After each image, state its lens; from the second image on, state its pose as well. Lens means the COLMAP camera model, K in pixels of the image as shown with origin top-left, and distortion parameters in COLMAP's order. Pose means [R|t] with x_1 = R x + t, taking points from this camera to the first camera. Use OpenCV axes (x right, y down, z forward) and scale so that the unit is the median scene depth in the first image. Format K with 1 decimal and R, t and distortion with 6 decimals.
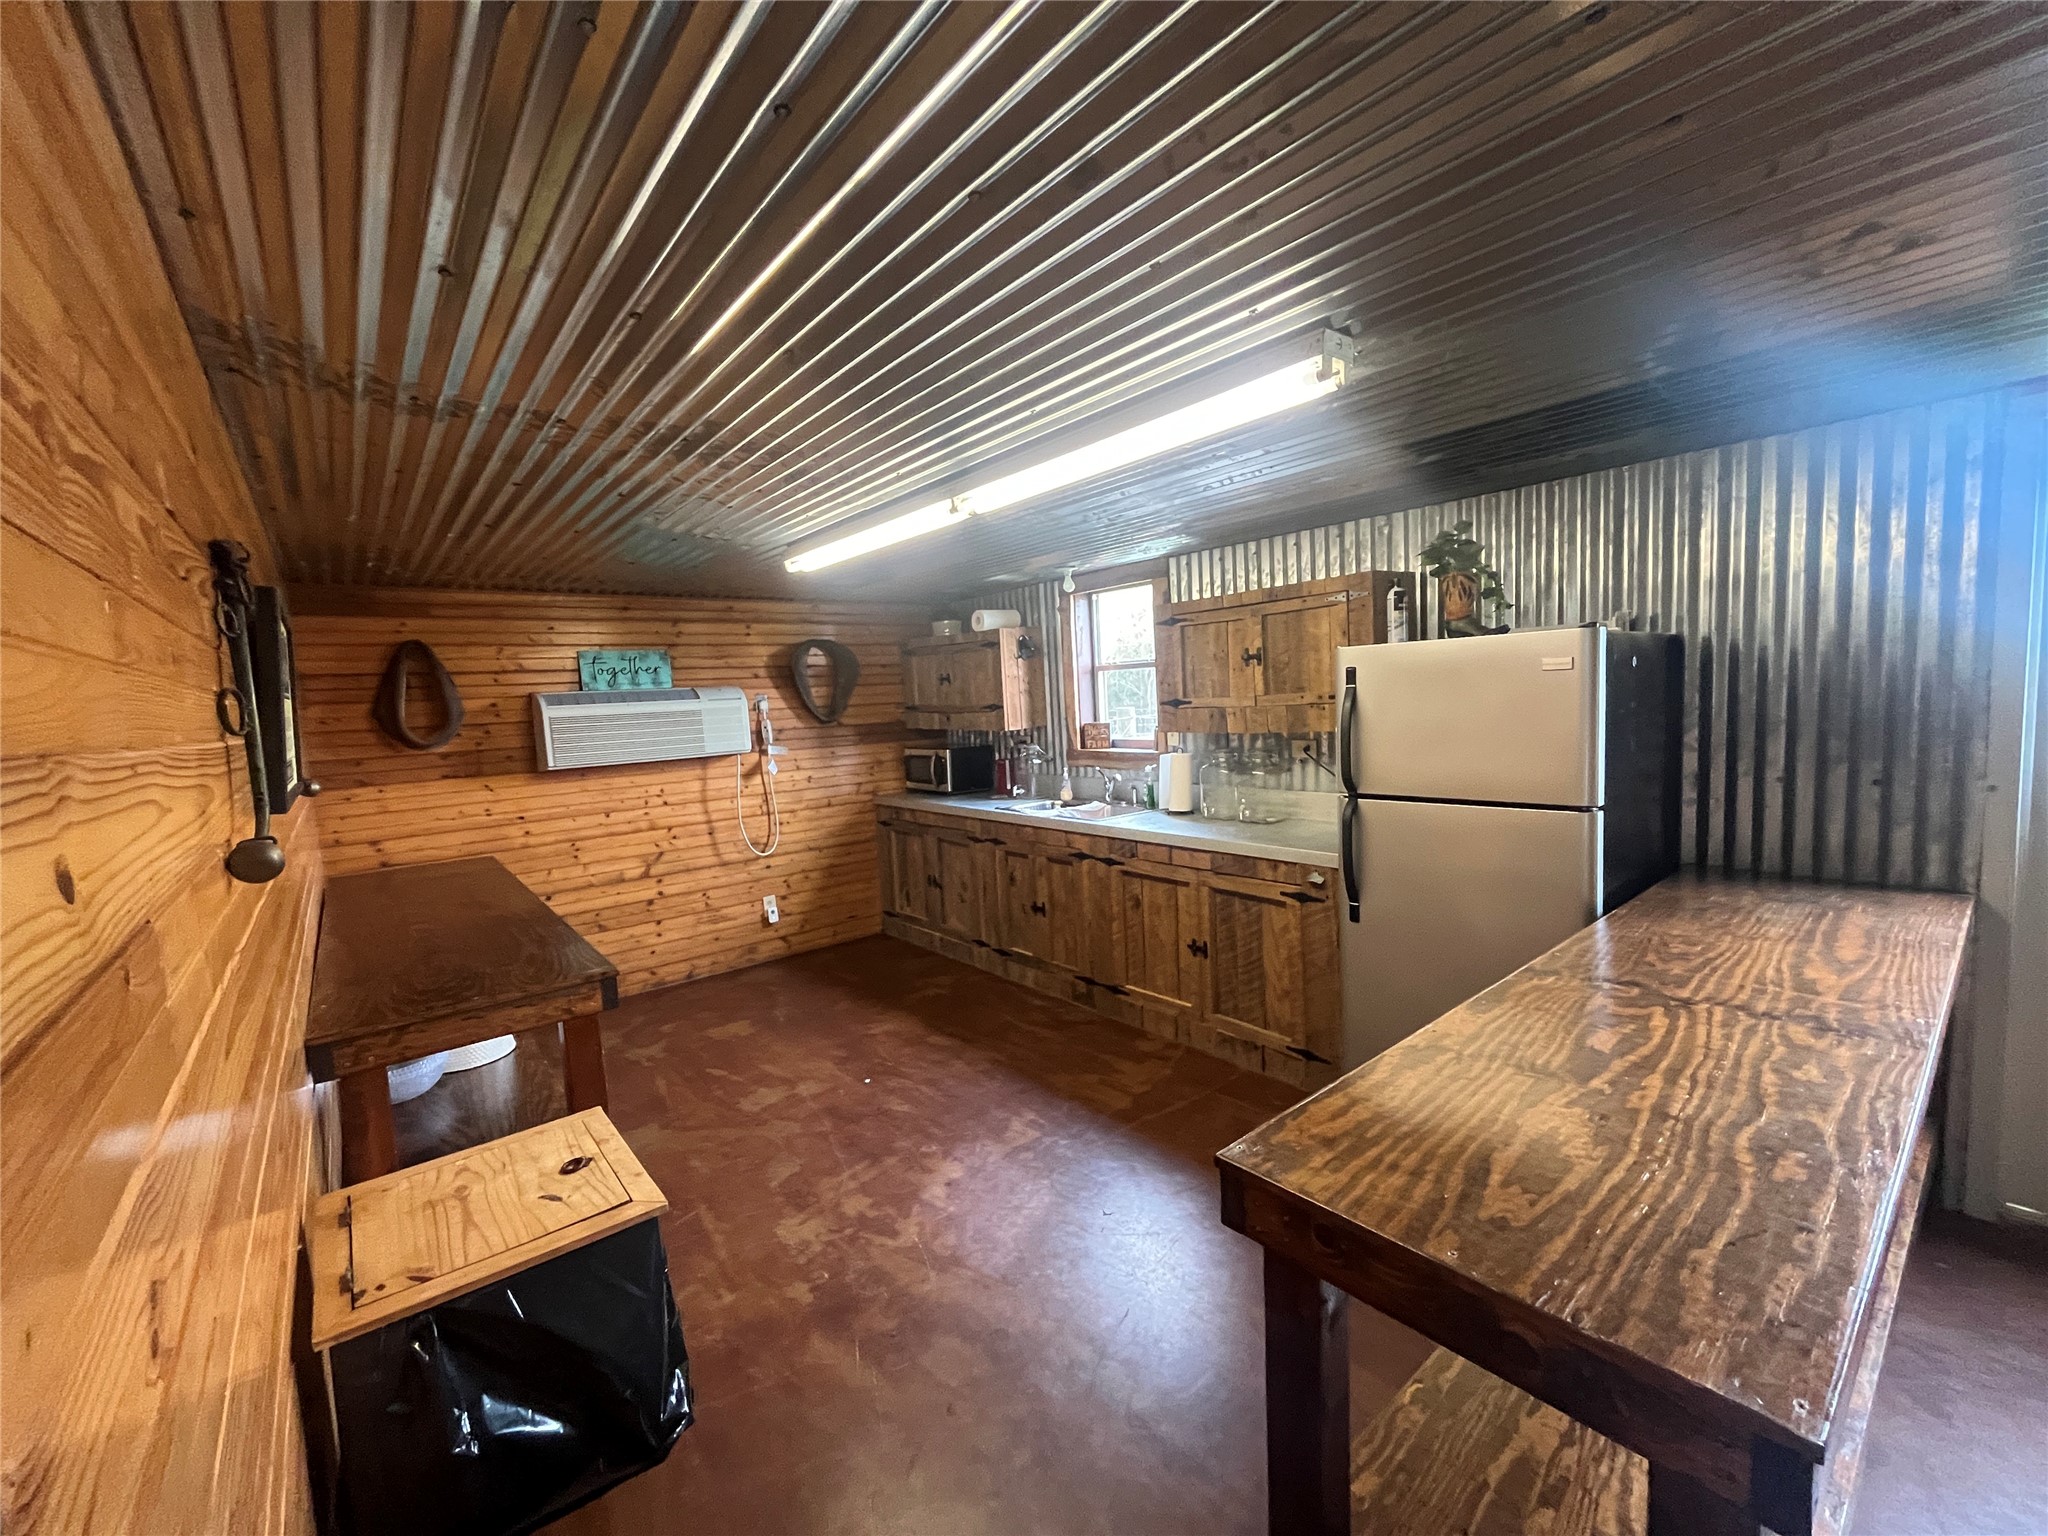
lens RADIAL K [[837.1, 0, 1022.7], [0, 837.1, 772.3], [0, 0, 1]] dist [-0.006719, -0.000701]
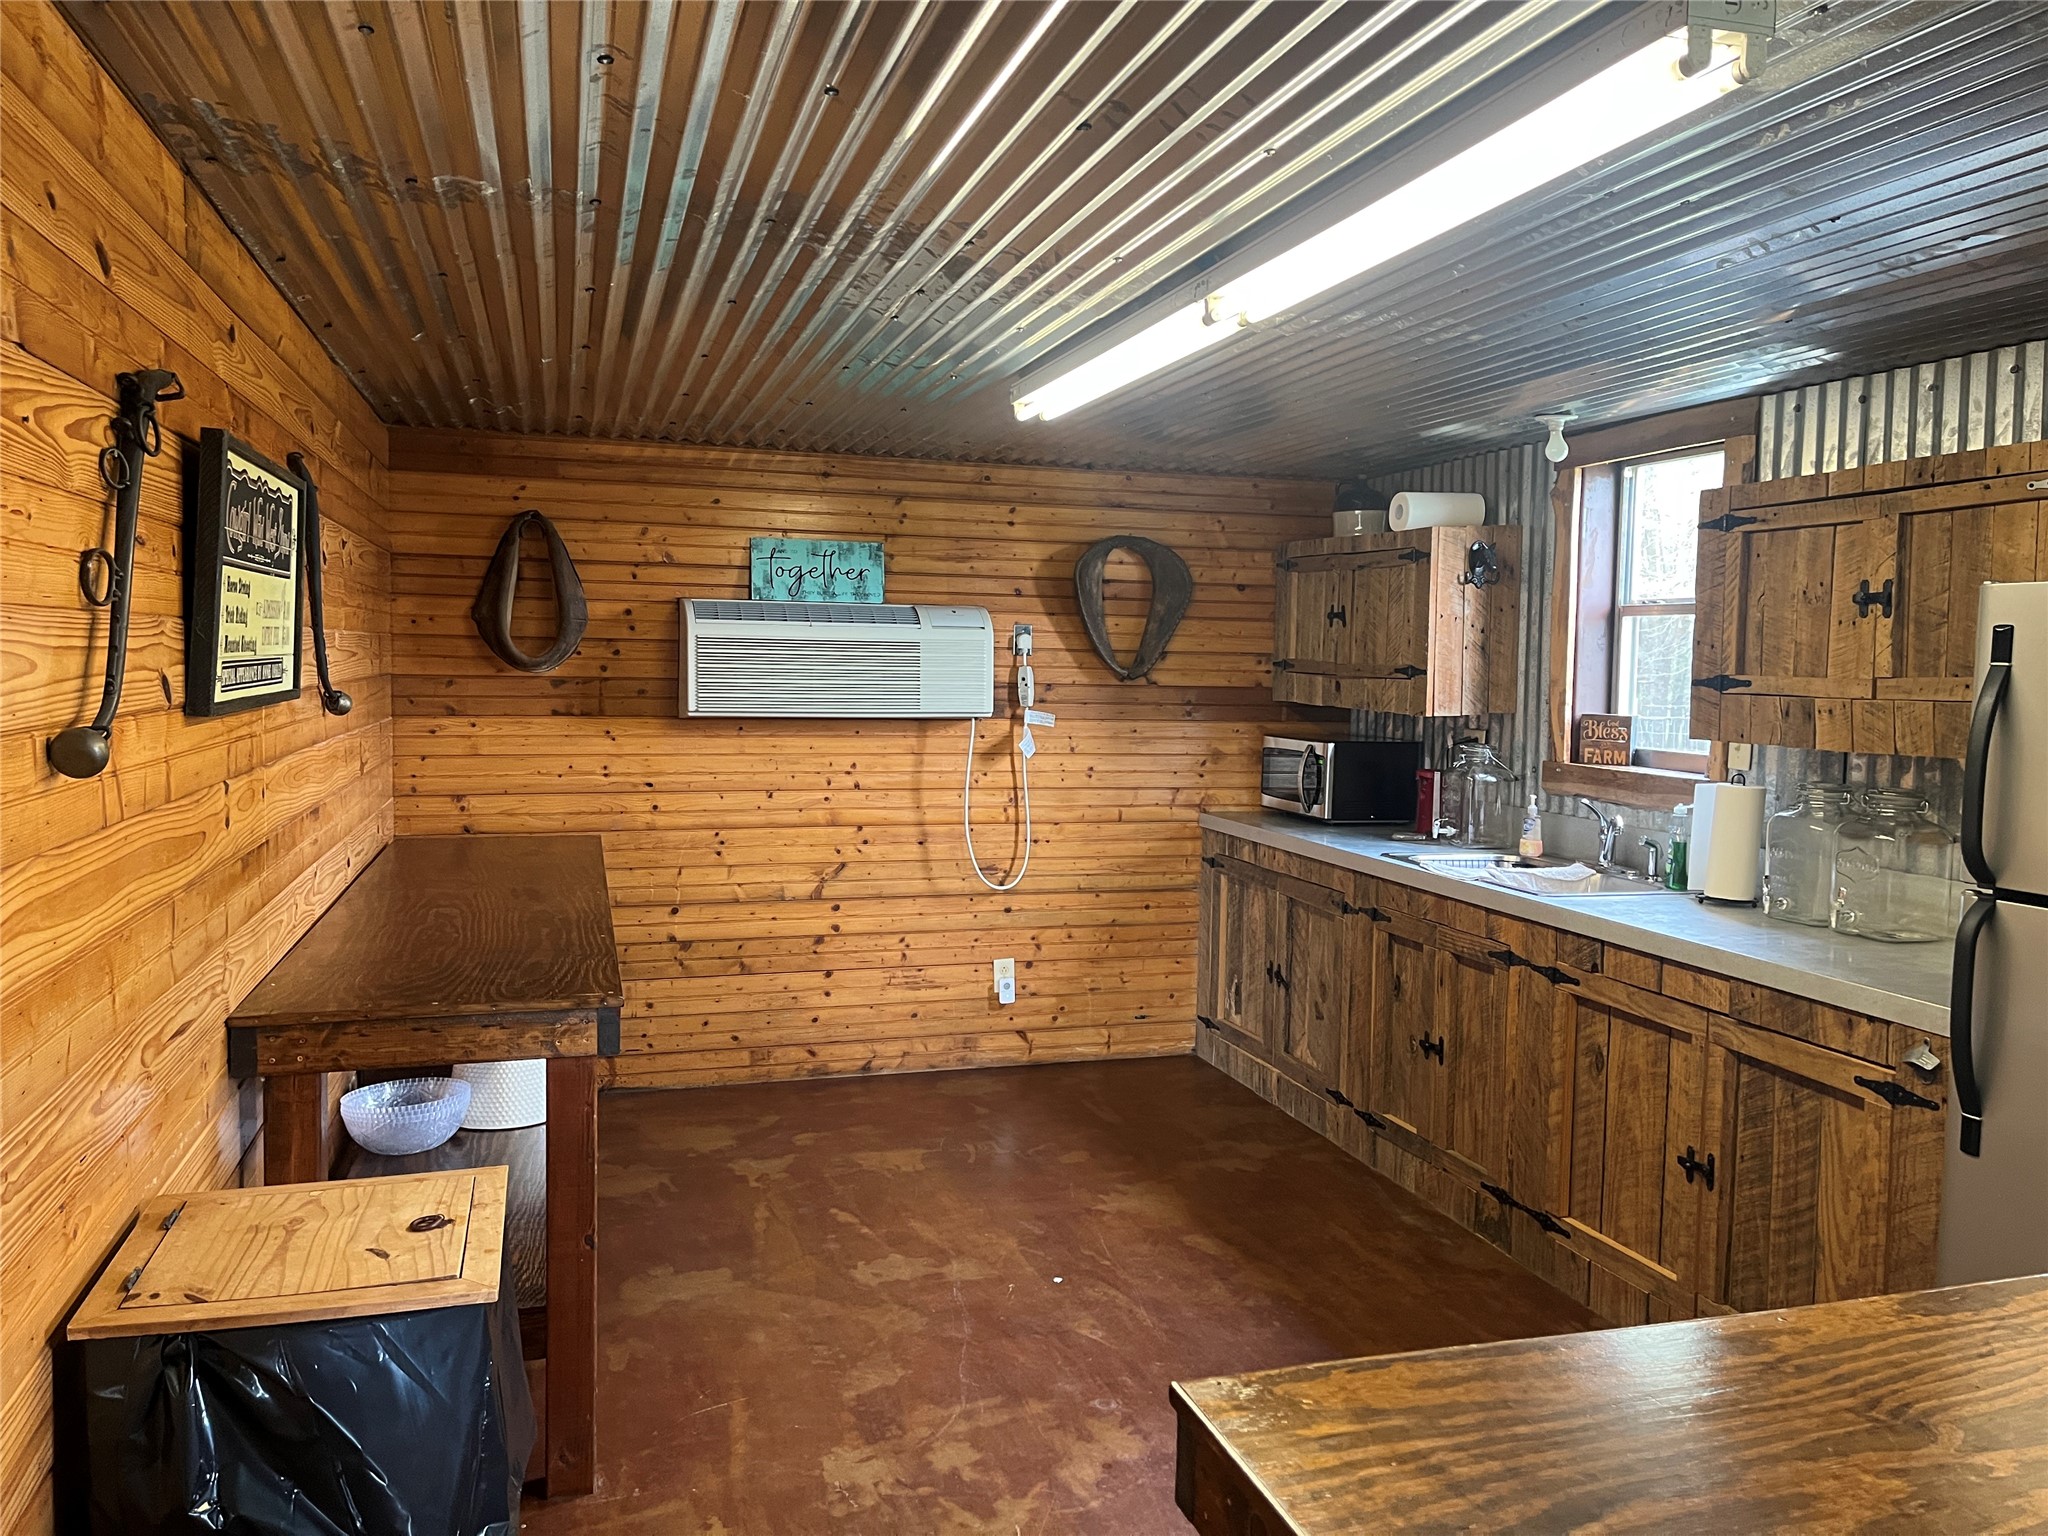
lens RADIAL K [[1539.1, 0, 1027.8], [0, 1539.1, 768.2], [0, 0, 1]] dist [0.075850, -0.102777]
pose [[0.922004, 0.094636, -0.375436, 0.147762], [-0.099572, 0.995010, 0.006280, 0.004430], [0.374157, 0.031593, 0.926827, -0.028646]]
